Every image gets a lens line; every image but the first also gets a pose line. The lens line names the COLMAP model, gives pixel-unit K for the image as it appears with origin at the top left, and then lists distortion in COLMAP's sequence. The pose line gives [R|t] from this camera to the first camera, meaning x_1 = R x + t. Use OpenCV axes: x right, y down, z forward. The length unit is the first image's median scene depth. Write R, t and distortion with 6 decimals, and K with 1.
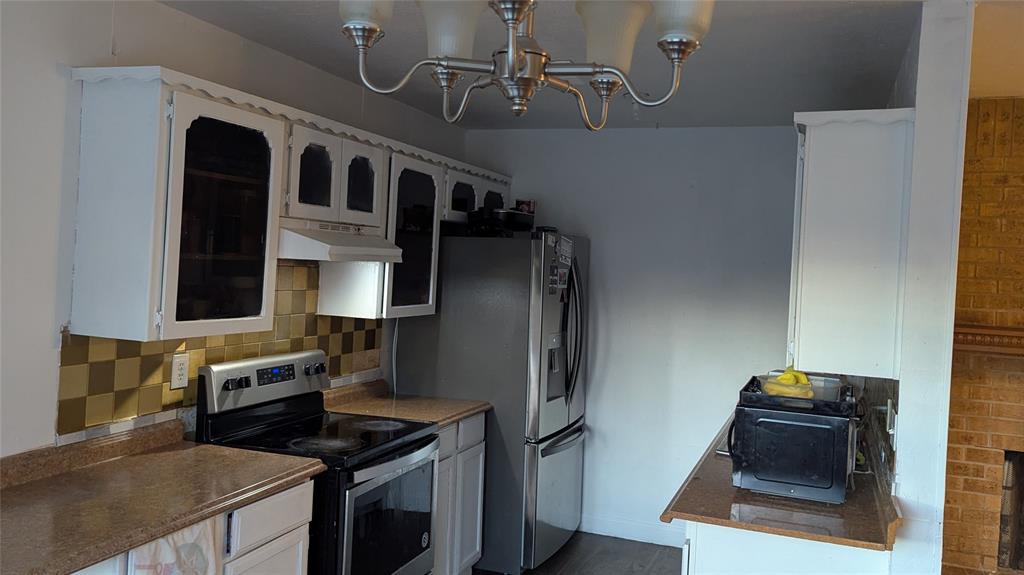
lens RADIAL K [[854.0, 0, 464.8], [0, 854.0, 287.8], [0, 0, 1]] dist [0.084968, -0.085341]
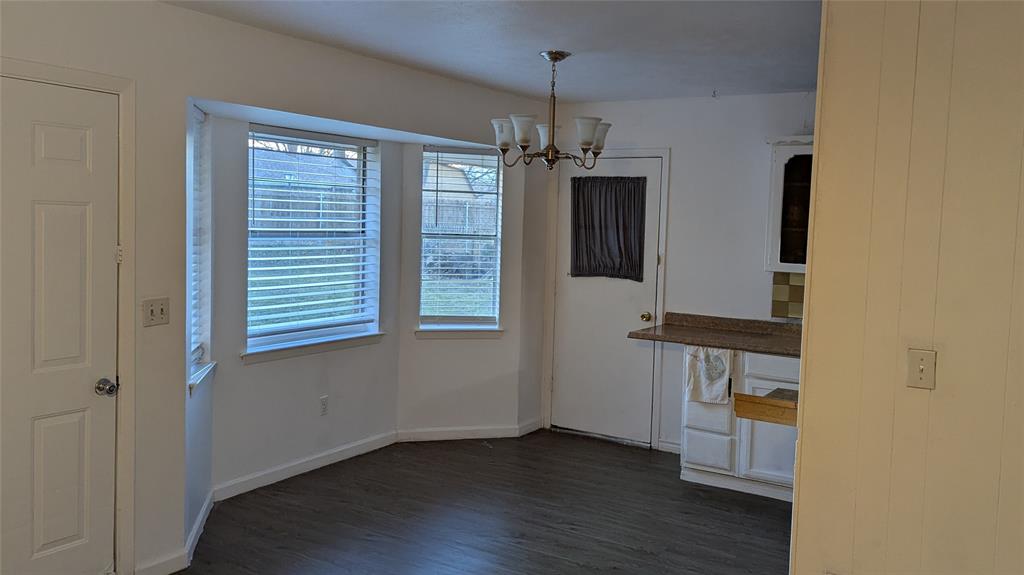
lens RADIAL K [[812.5, 0, 531.8], [0, 812.5, 284.9], [0, 0, 1]] dist [0.092152, -0.065721]
pose [[-0.179637, 0.025896, -0.983392, 1.538890], [-0.079374, 0.996013, 0.040728, 0.056602], [0.980526, 0.085372, -0.176865, 0.750939]]
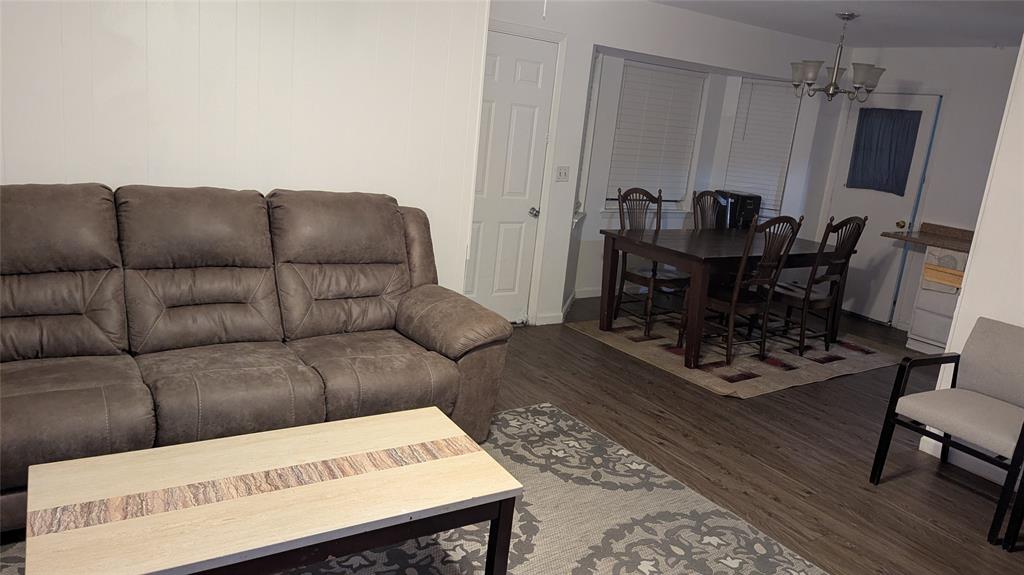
lens RADIAL K [[730.9, 0, 523.9], [0, 730.9, 278.1], [0, 0, 1]] dist [0.063351, -0.048618]
pose [[-0.553080, 0.077801, -0.829488, 2.069071], [-0.166114, 0.965341, 0.201303, 0.088163], [0.816400, 0.249126, -0.520987, 0.955326]]
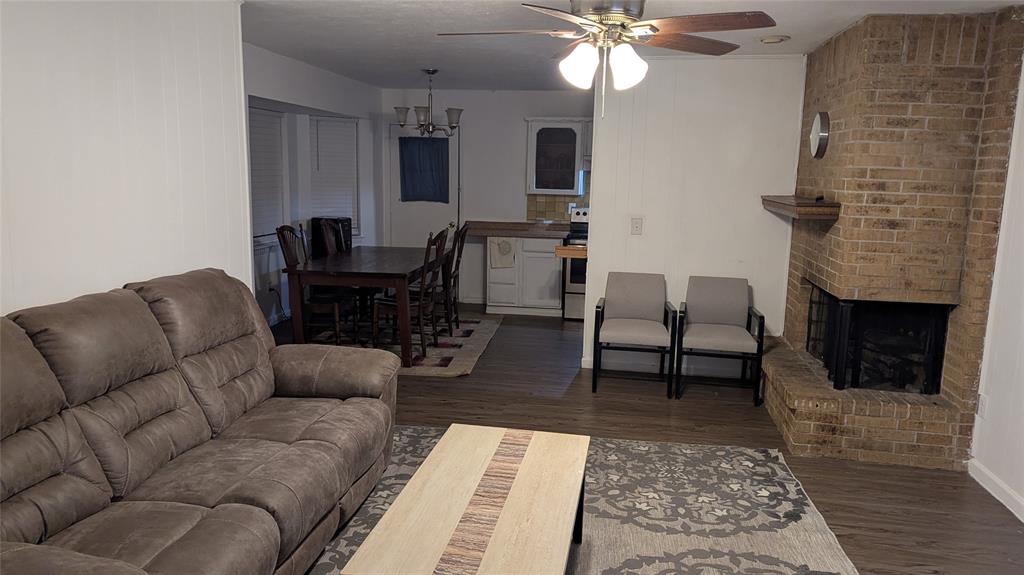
lens RADIAL K [[730.8, 0, 512.0], [0, 730.8, 287.5], [0, 0, 1]] dist [0.065038, -0.057606]
pose [[0.226607, 0.114651, -0.967215, 2.461104], [-0.050286, 0.993100, 0.105938, 0.123227], [0.972687, 0.024631, 0.230808, 0.223996]]
